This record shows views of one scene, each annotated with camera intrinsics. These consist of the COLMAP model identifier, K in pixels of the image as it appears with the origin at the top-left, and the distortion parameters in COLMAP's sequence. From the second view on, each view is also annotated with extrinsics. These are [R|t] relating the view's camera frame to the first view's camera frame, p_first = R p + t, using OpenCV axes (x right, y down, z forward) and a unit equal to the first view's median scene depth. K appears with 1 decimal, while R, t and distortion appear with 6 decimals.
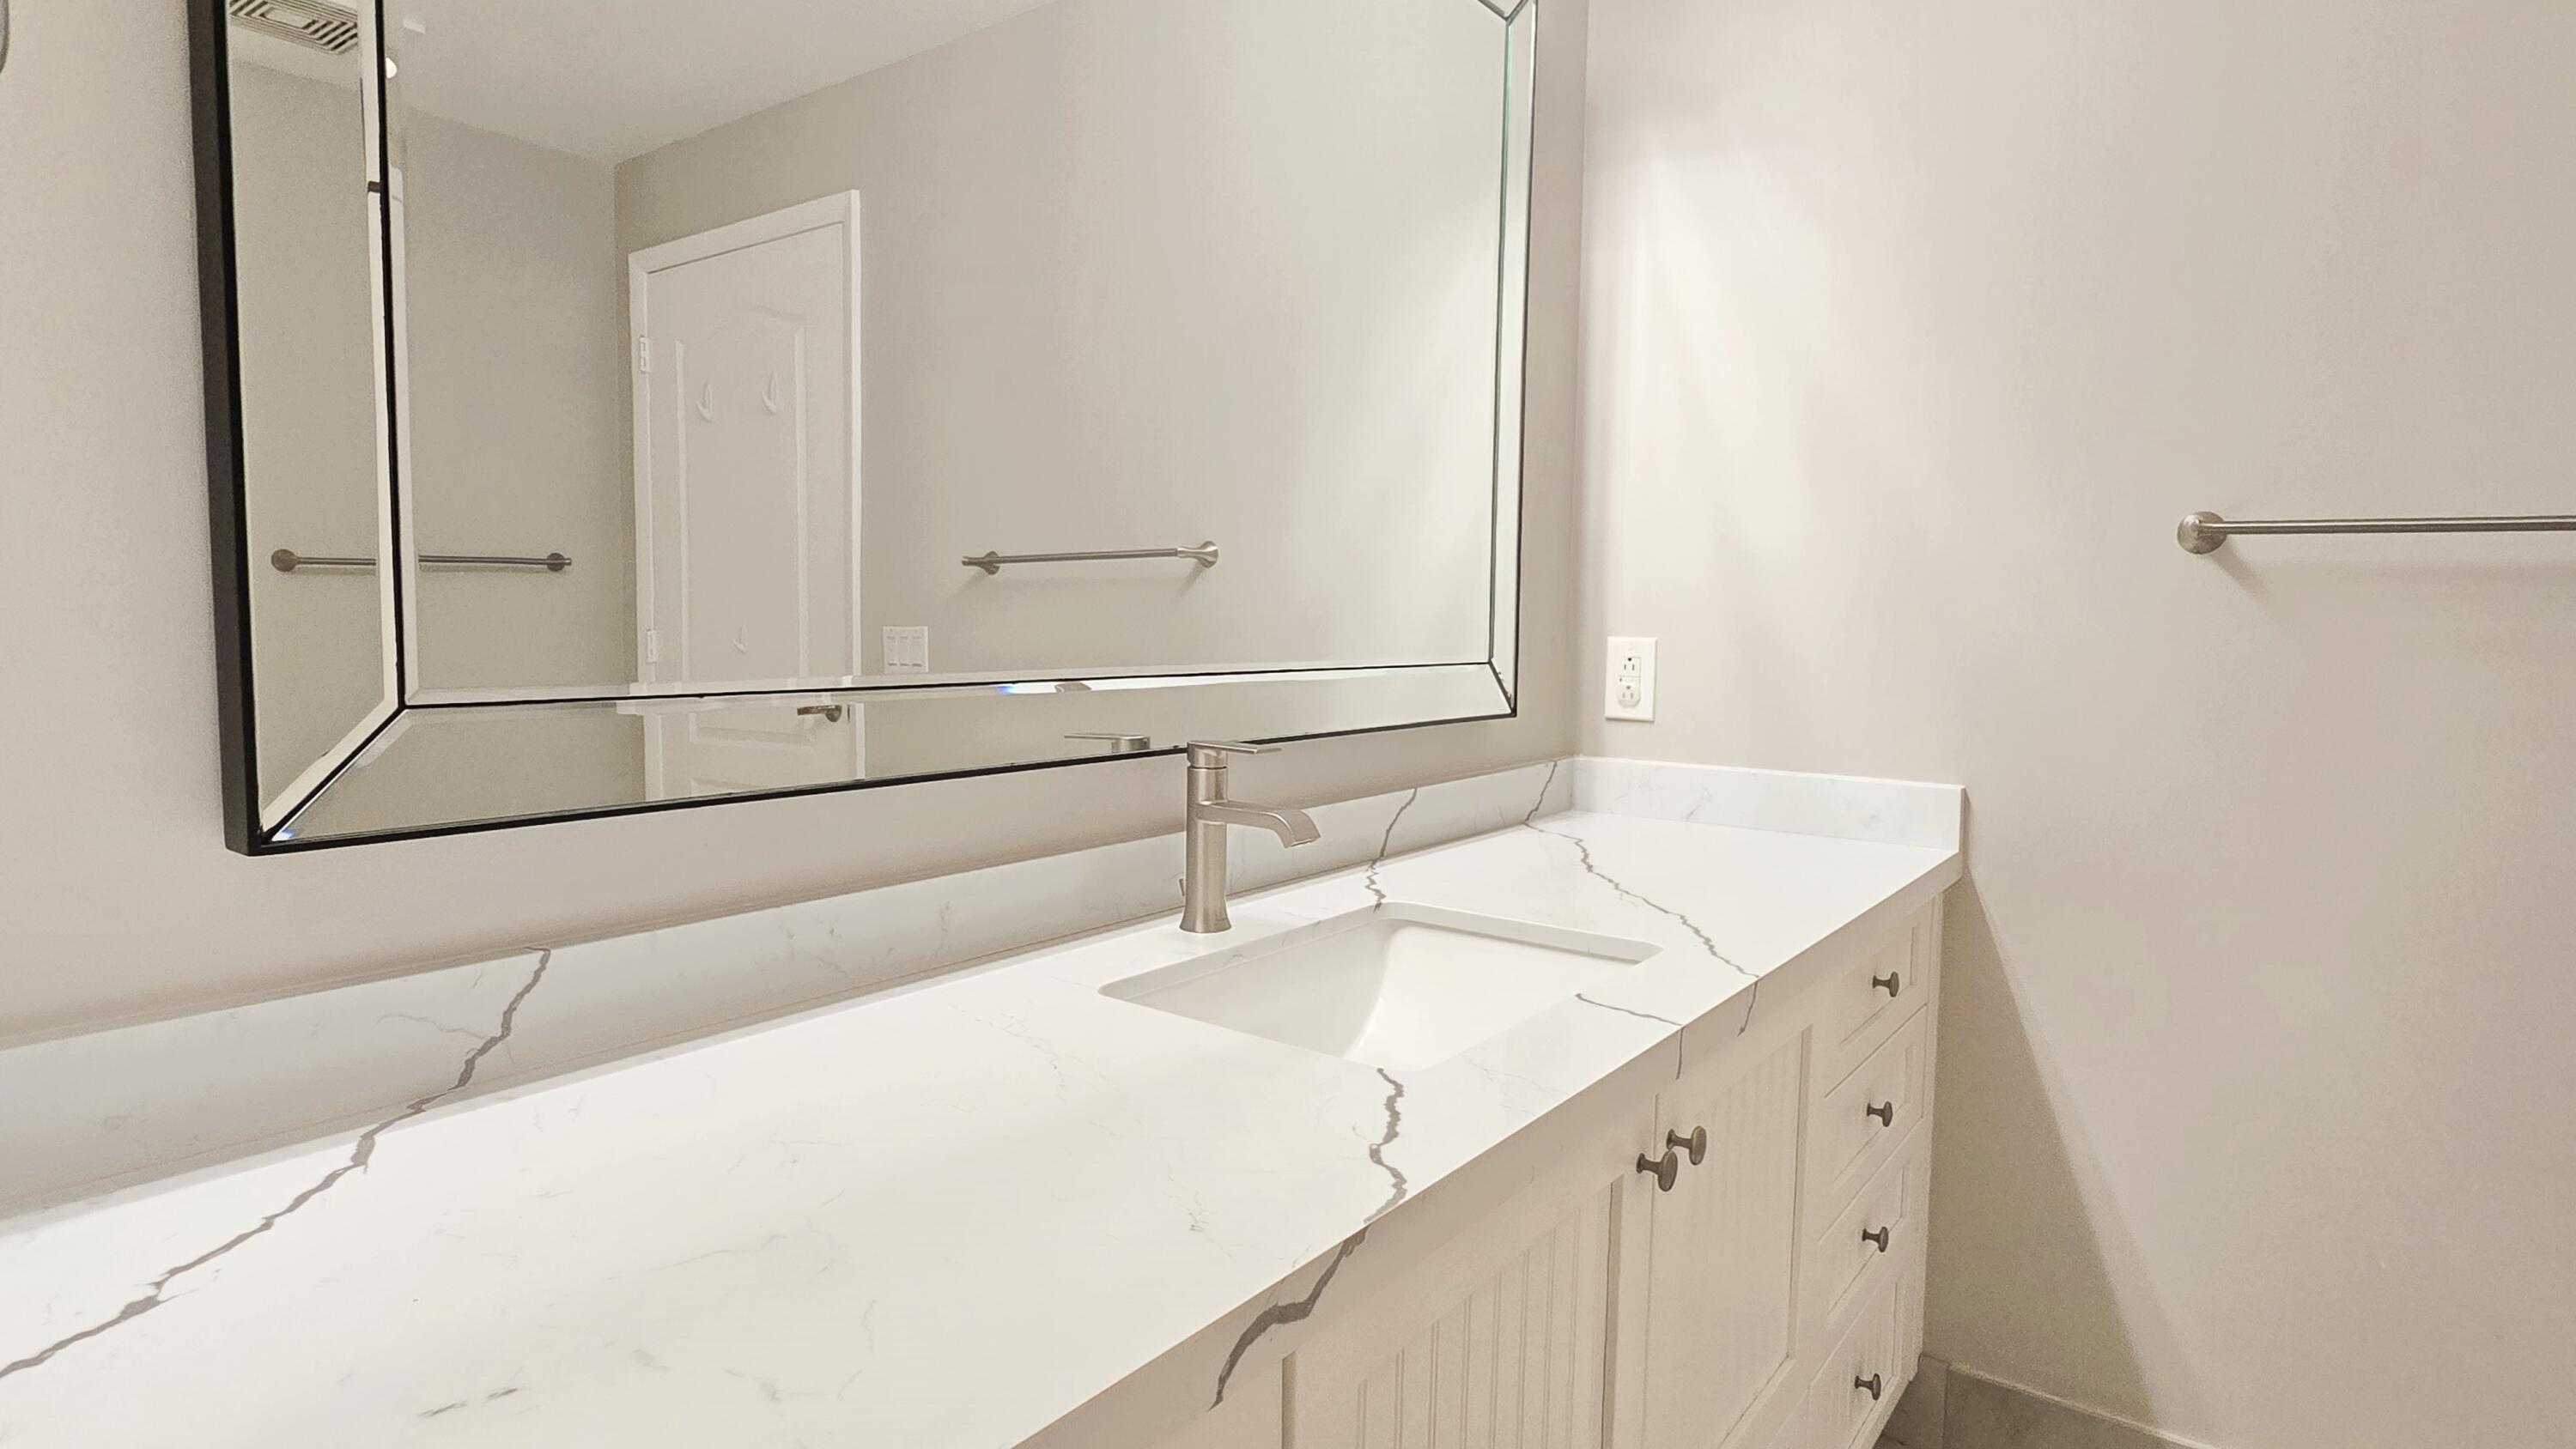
lens RADIAL K [[1325.8, 0, 1295.1], [0, 1325.8, 730.4], [0, 0, 1]] dist [-0.009629, 0.001108]
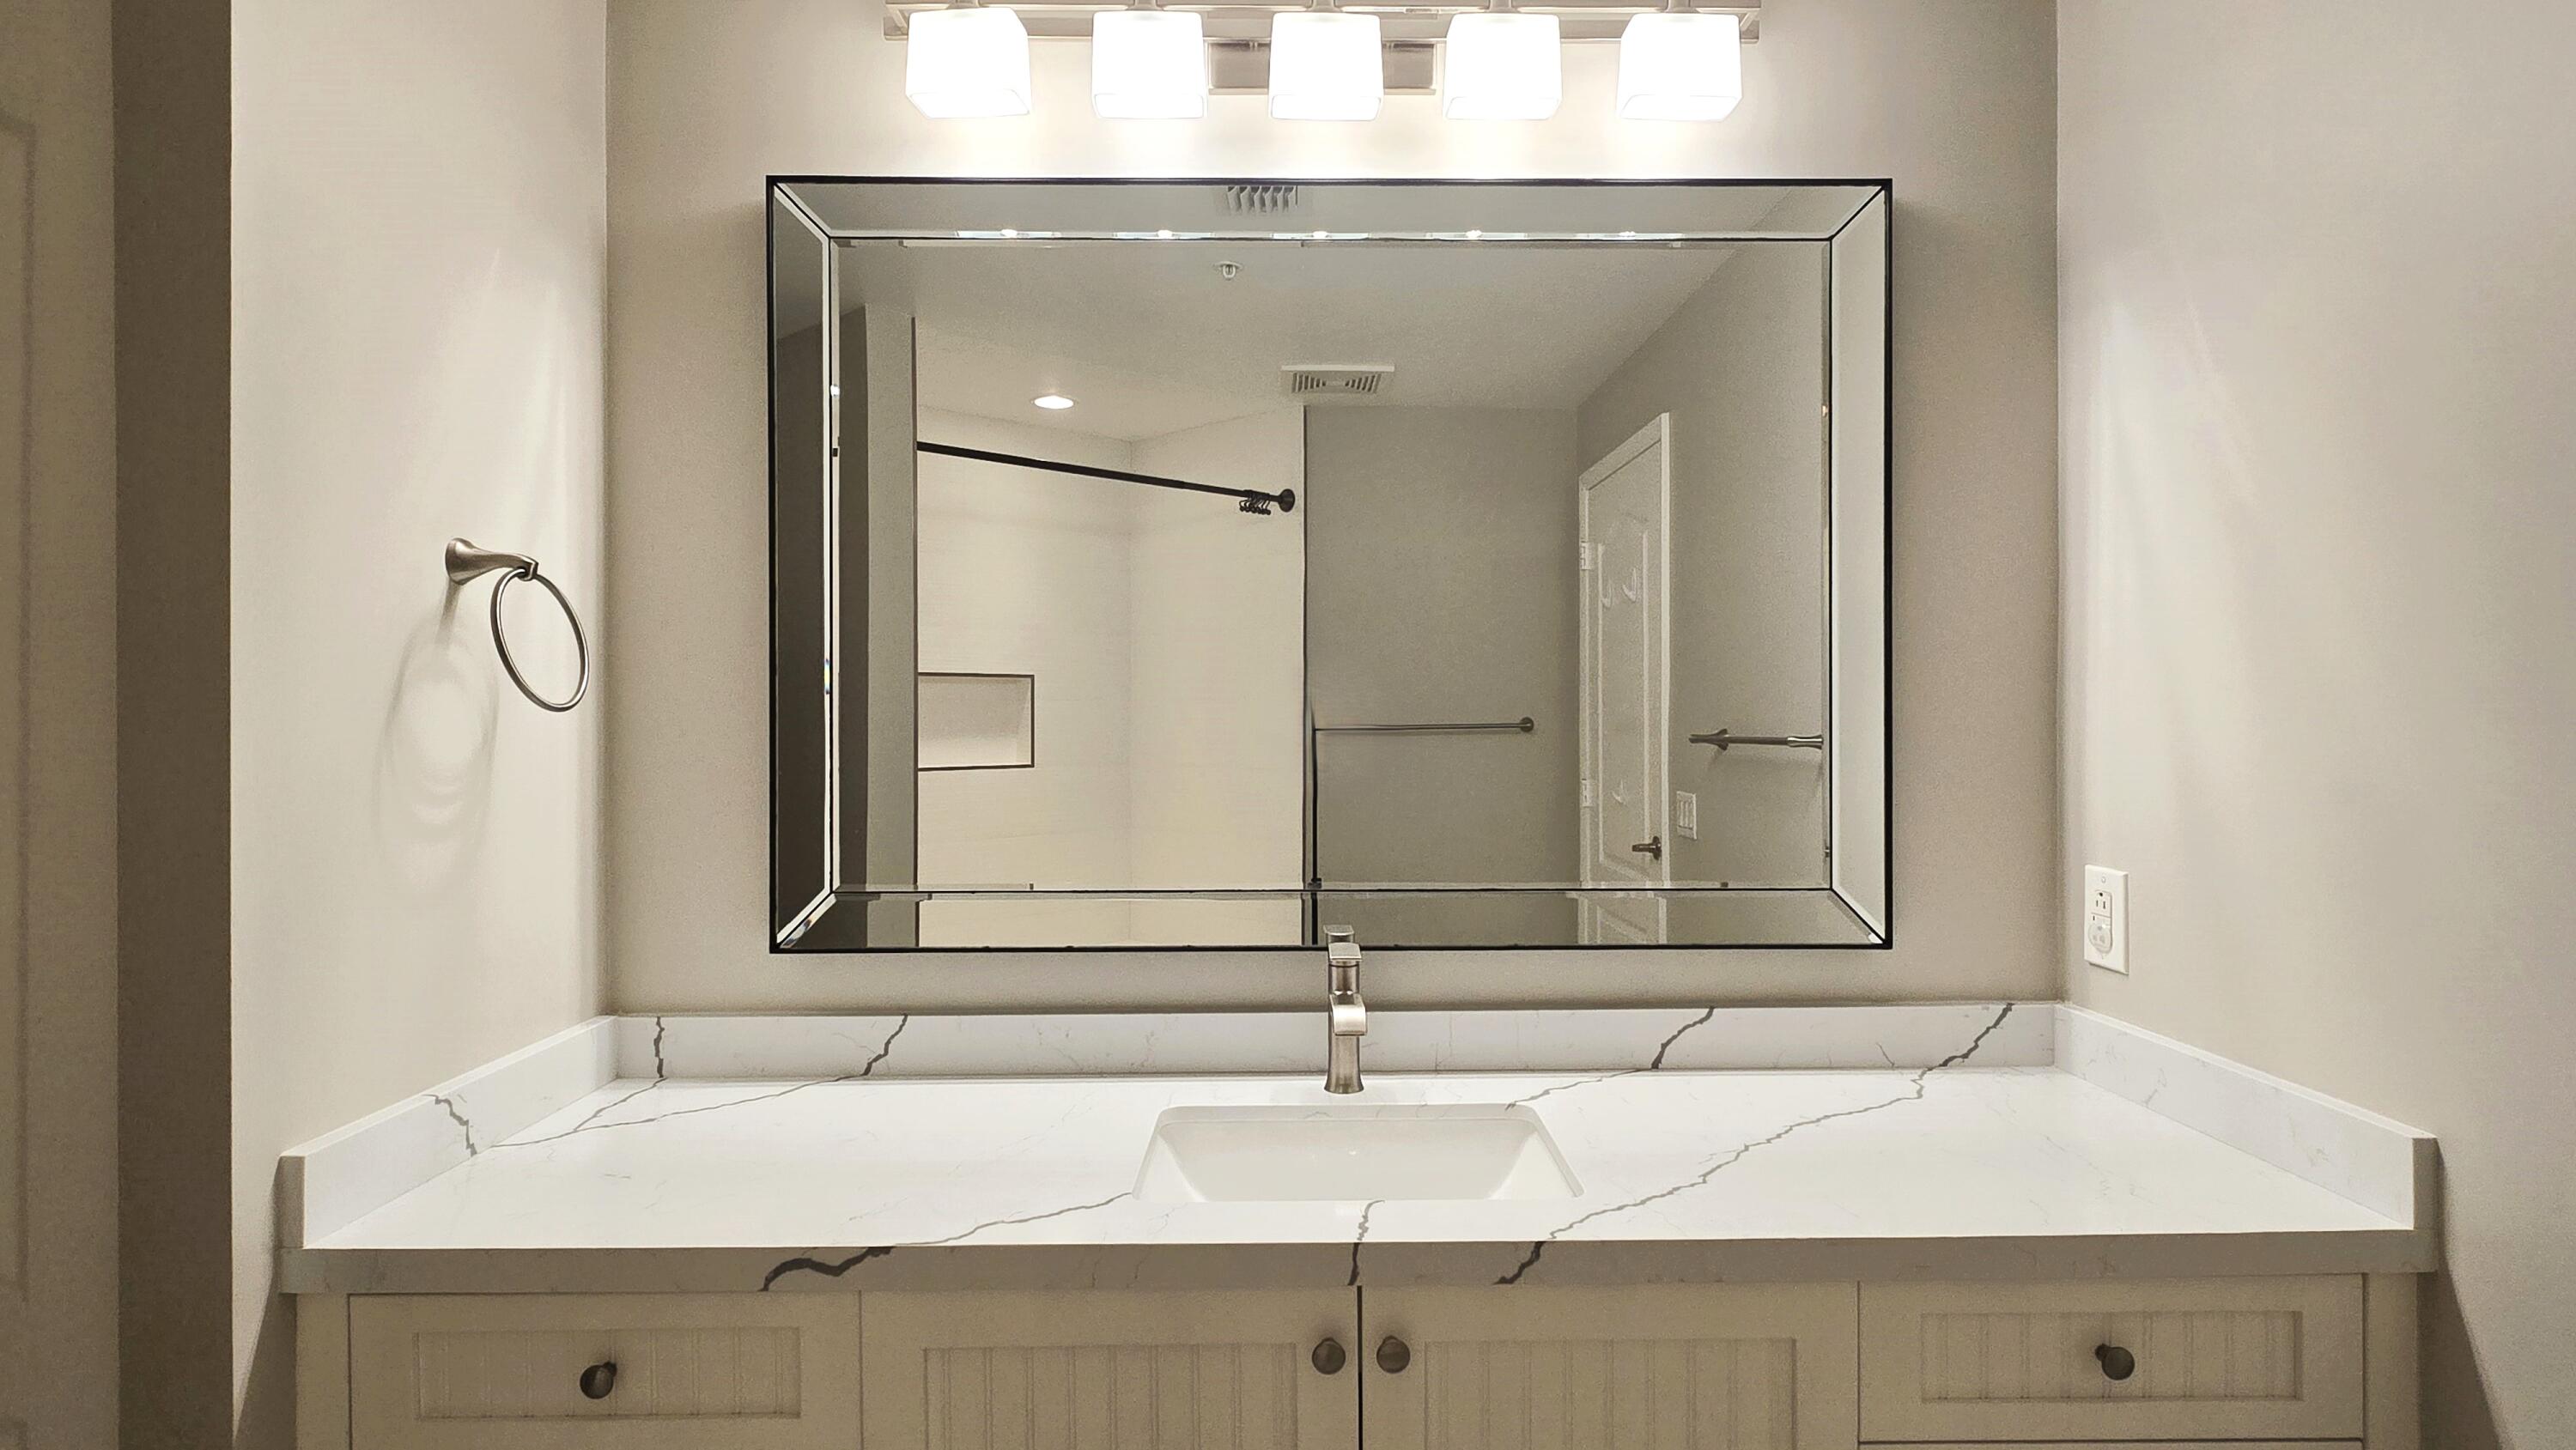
lens RADIAL K [[1325.8, 0, 1305.7], [0, 1325.8, 718.8], [0, 0, 1]] dist [-0.009629, 0.001108]
pose [[0.612026, -0.011612, -0.790753, 0.616720], [-0.058141, 0.996526, -0.059634, -0.086970], [0.788698, 0.082473, 0.609224, 0.104527]]
